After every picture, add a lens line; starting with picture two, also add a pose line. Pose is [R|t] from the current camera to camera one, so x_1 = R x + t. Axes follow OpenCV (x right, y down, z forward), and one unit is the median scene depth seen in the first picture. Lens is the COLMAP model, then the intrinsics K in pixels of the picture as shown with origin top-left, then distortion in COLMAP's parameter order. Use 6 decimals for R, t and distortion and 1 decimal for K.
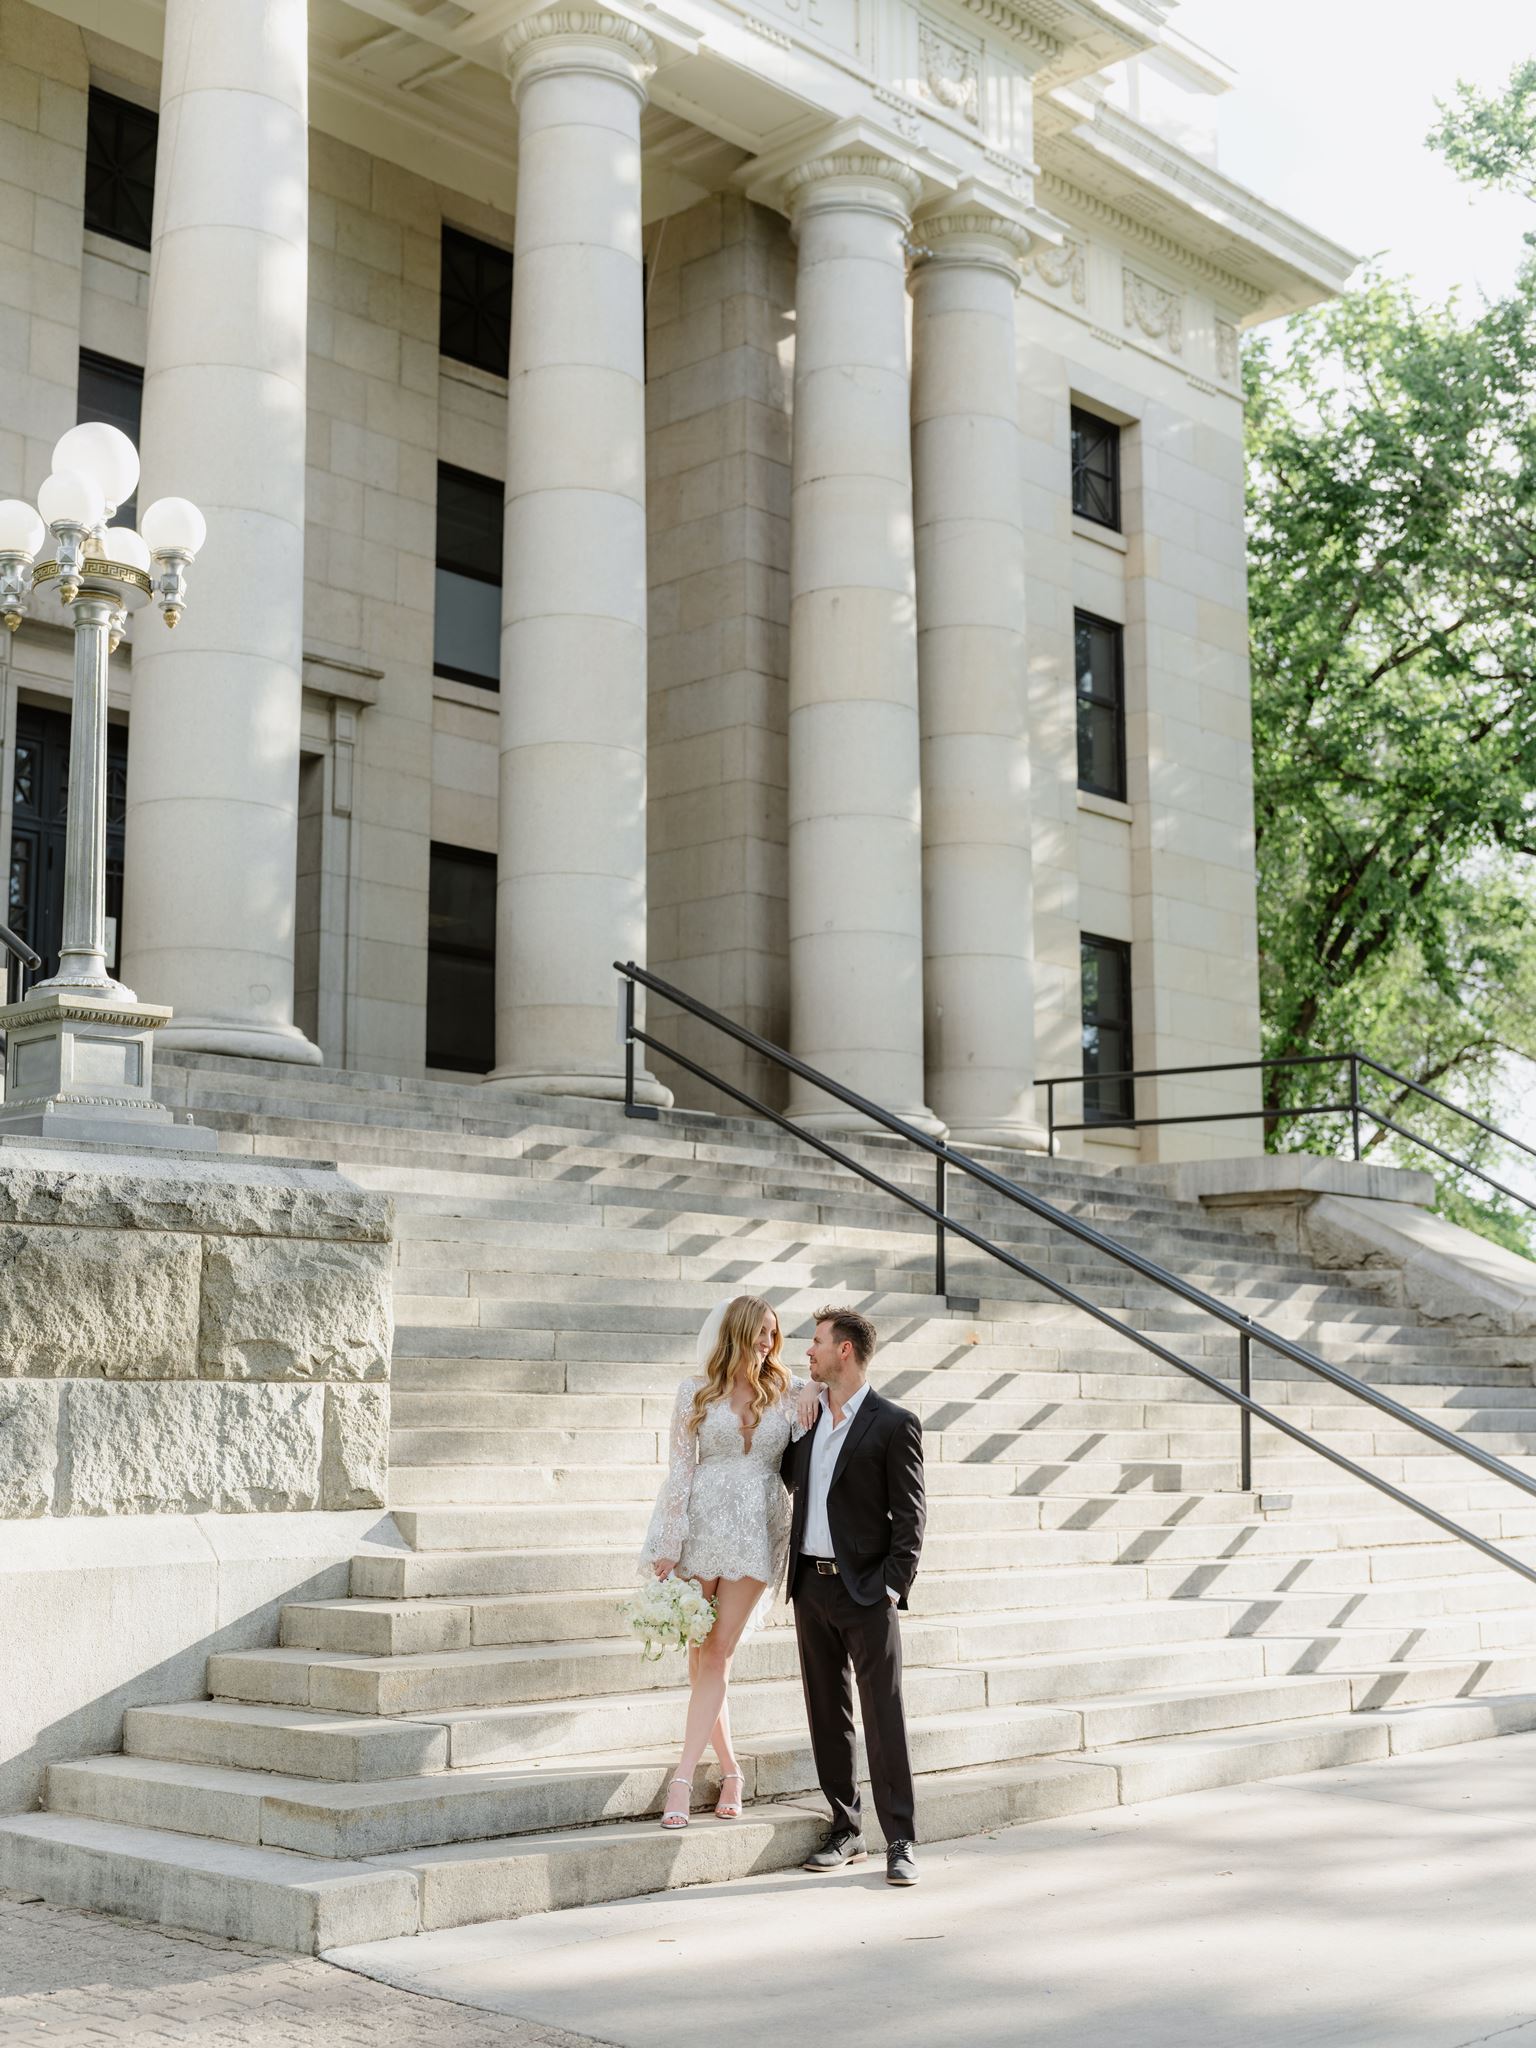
lens RADIAL K [[2635.2, 0, 728.1], [0, 2635.2, 1022.3], [0, 0, 1]] dist [-0.005193, 0.031519]
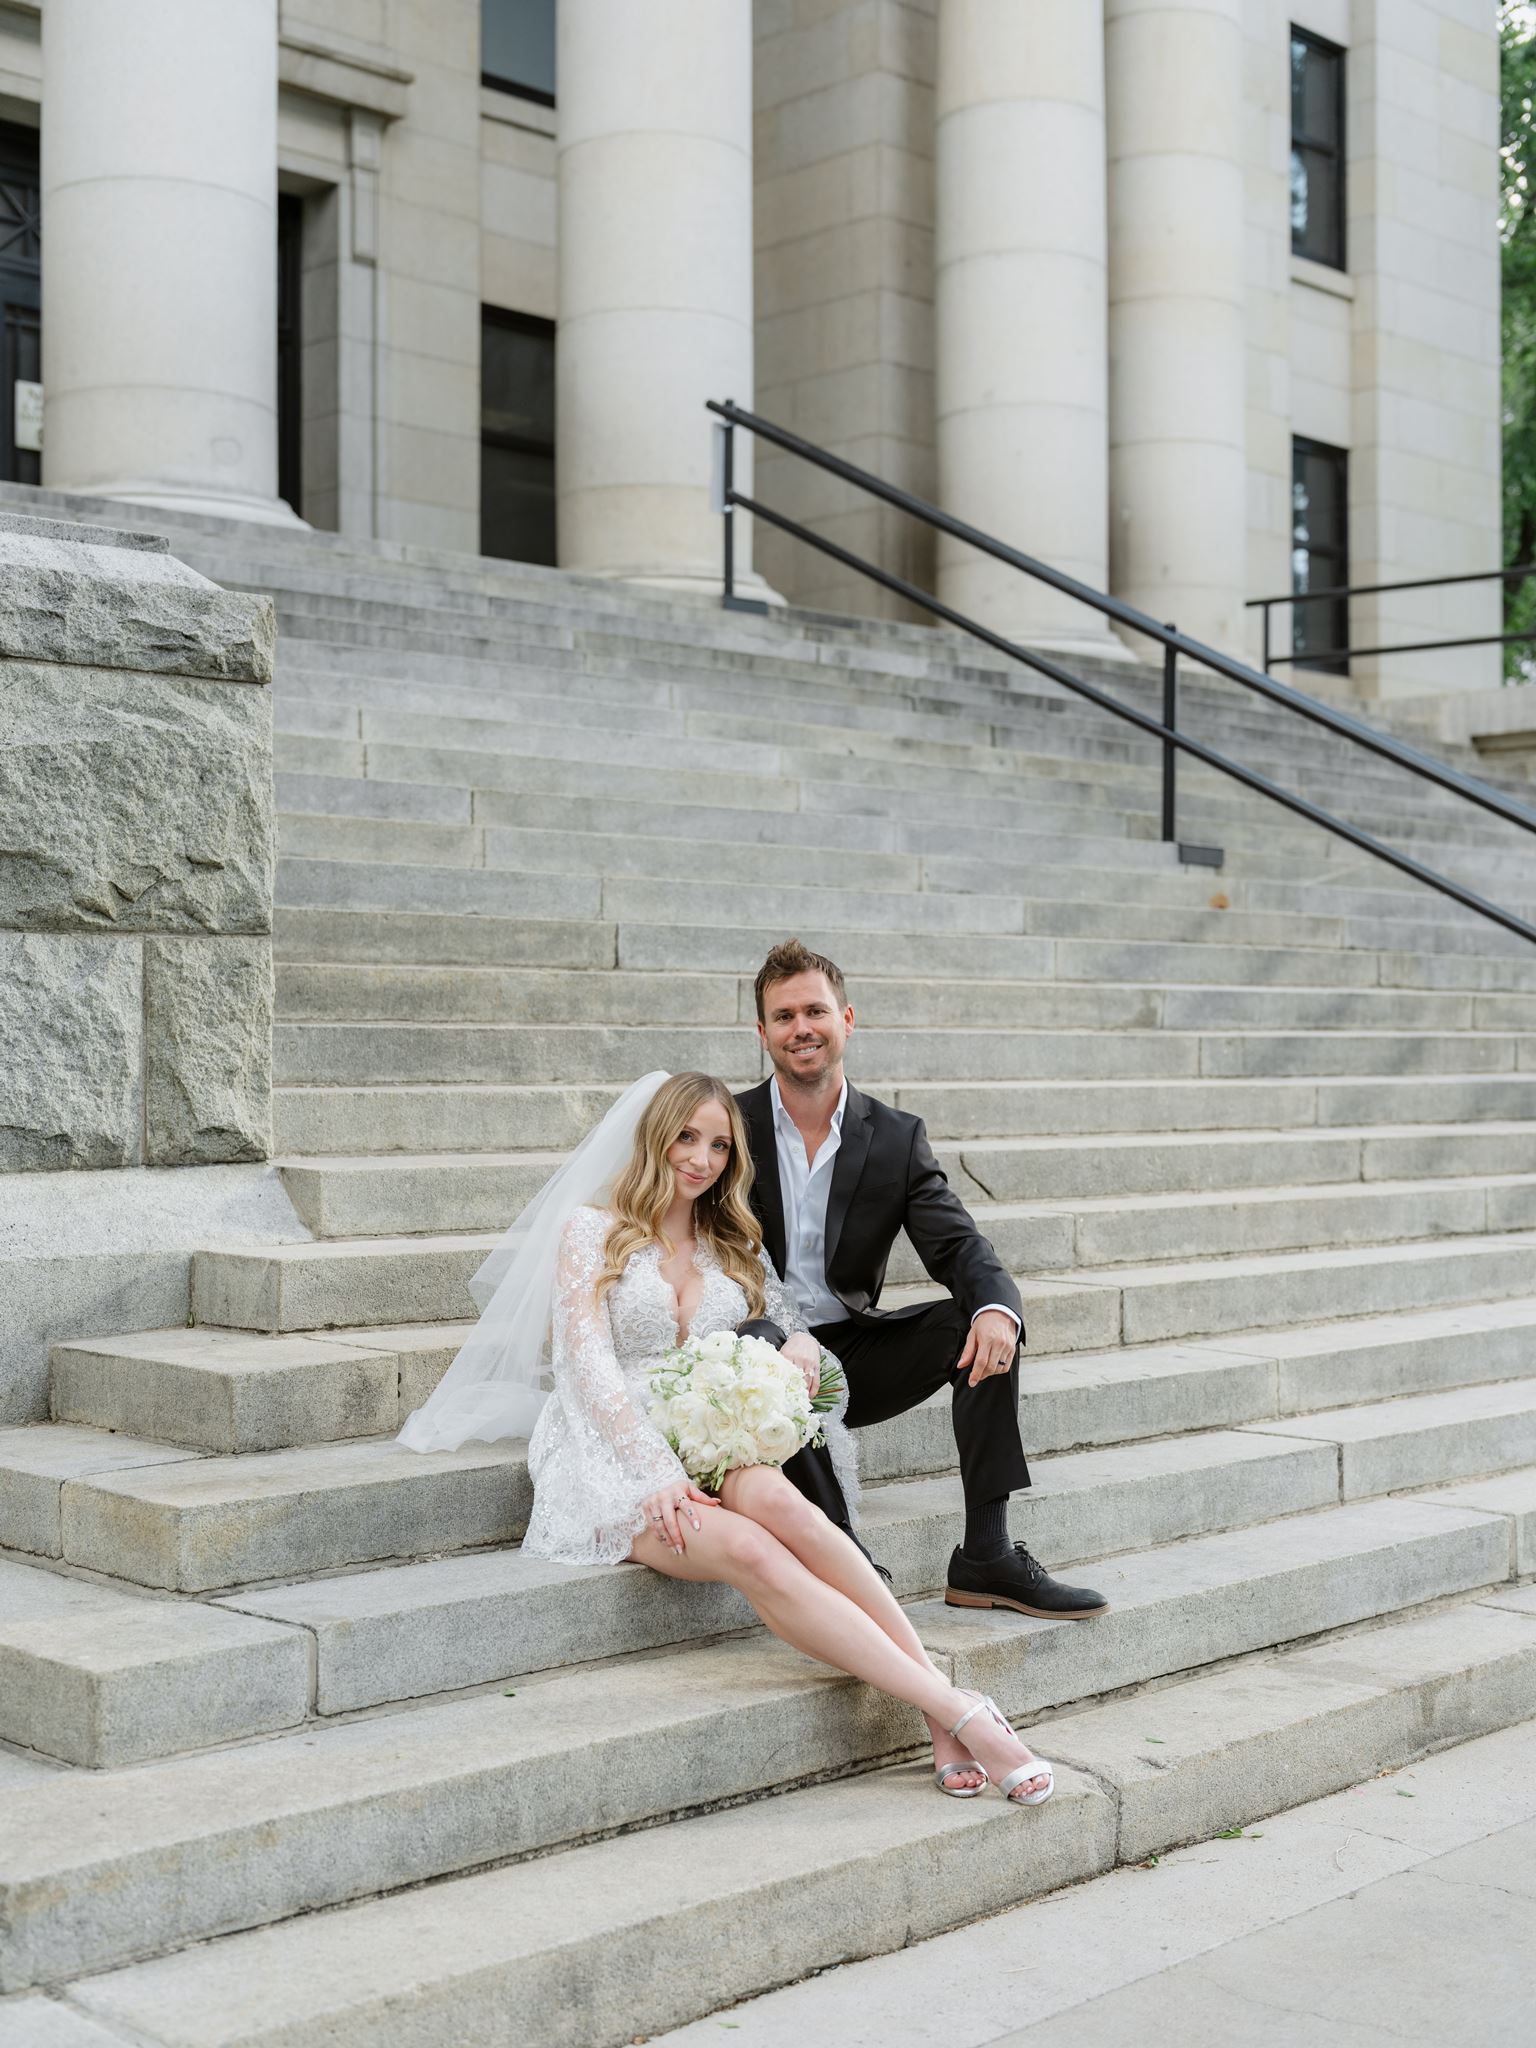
lens RADIAL K [[2654.8, 0, 751.4], [0, 2654.8, 979.8], [0, 0, 1]] dist [0.004114, -0.003070]
pose [[0.999332, -0.002793, -0.036431, -0.005209], [0.007446, 0.991717, 0.128229, 0.049042], [0.035771, -0.128415, 0.991075, 0.295115]]
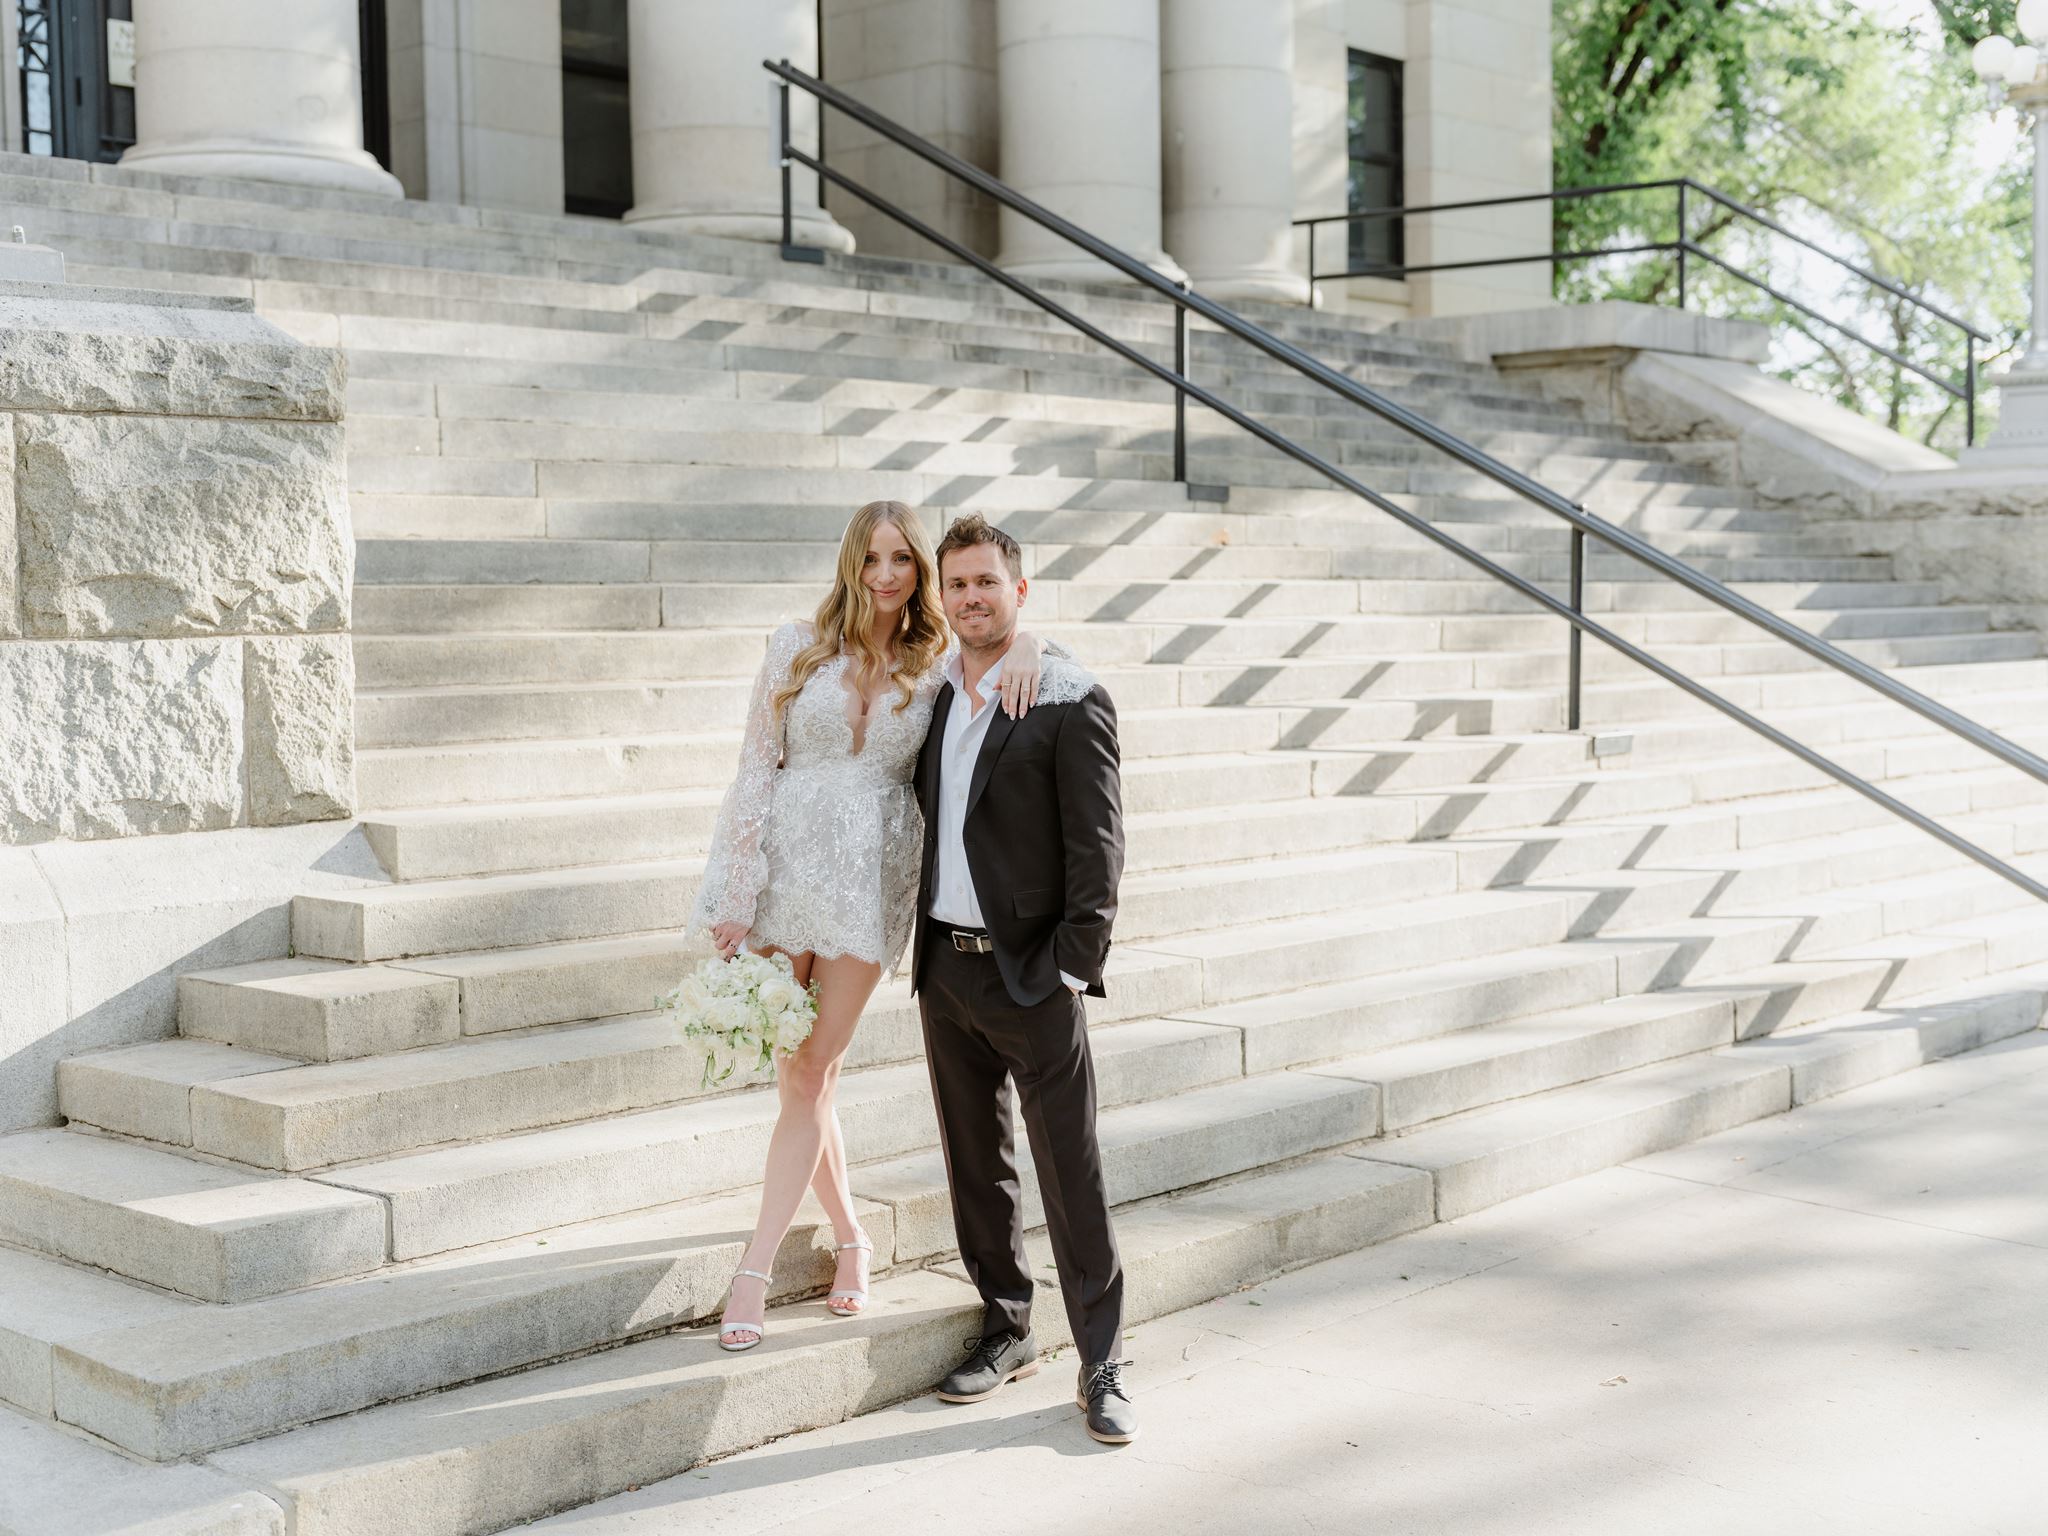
lens RADIAL K [[2654.8, 0, 1003.2], [0, 2654.8, 736.0], [0, 0, 1]] dist [0.004114, -0.003070]
pose [[0.999821, -0.014747, 0.011885, 0.018167], [0.012071, 0.979697, 0.200120, 0.019637], [-0.014595, -0.199941, 0.979699, 0.219186]]
